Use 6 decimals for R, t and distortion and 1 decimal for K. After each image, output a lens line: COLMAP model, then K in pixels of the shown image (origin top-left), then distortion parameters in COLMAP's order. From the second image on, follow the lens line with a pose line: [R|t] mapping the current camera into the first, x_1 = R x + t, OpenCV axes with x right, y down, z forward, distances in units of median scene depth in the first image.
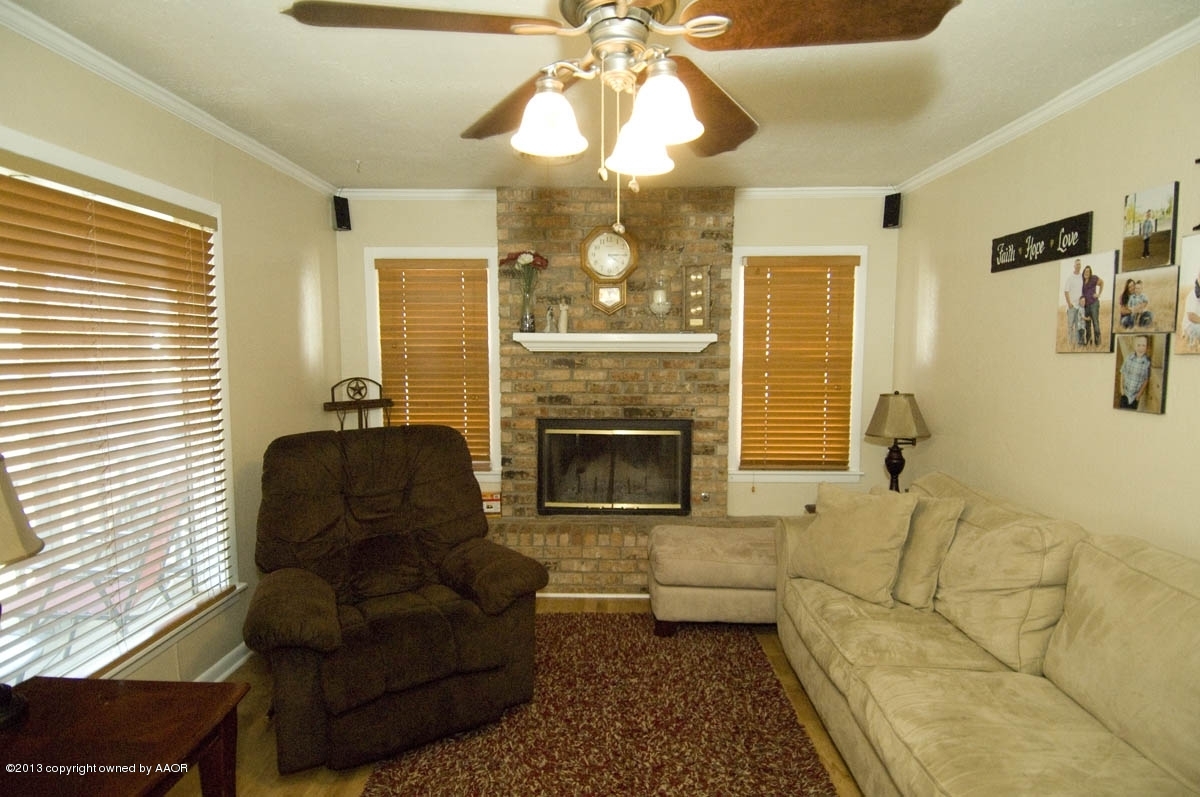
lens RADIAL K [[622.8, 0, 596.7], [0, 622.8, 399.6], [0, 0, 1]] dist [0.028692, -0.039050]
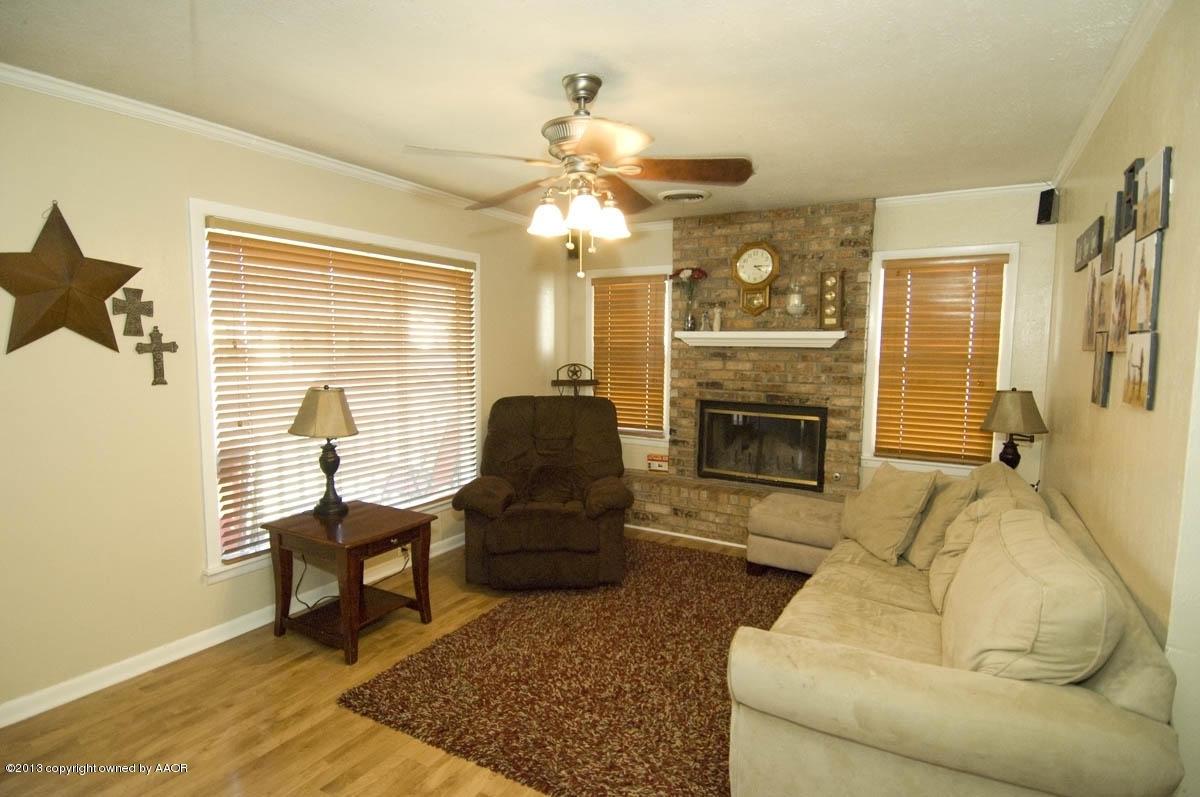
lens RADIAL K [[622.8, 0, 603.7], [0, 622.8, 399.1], [0, 0, 1]] dist [0.028692, -0.039050]
pose [[0.873450, 0.049860, -0.484354, 0.354826], [-0.046741, 0.998735, 0.018523, 0.015427], [0.484664, 0.006460, 0.874676, -0.192853]]
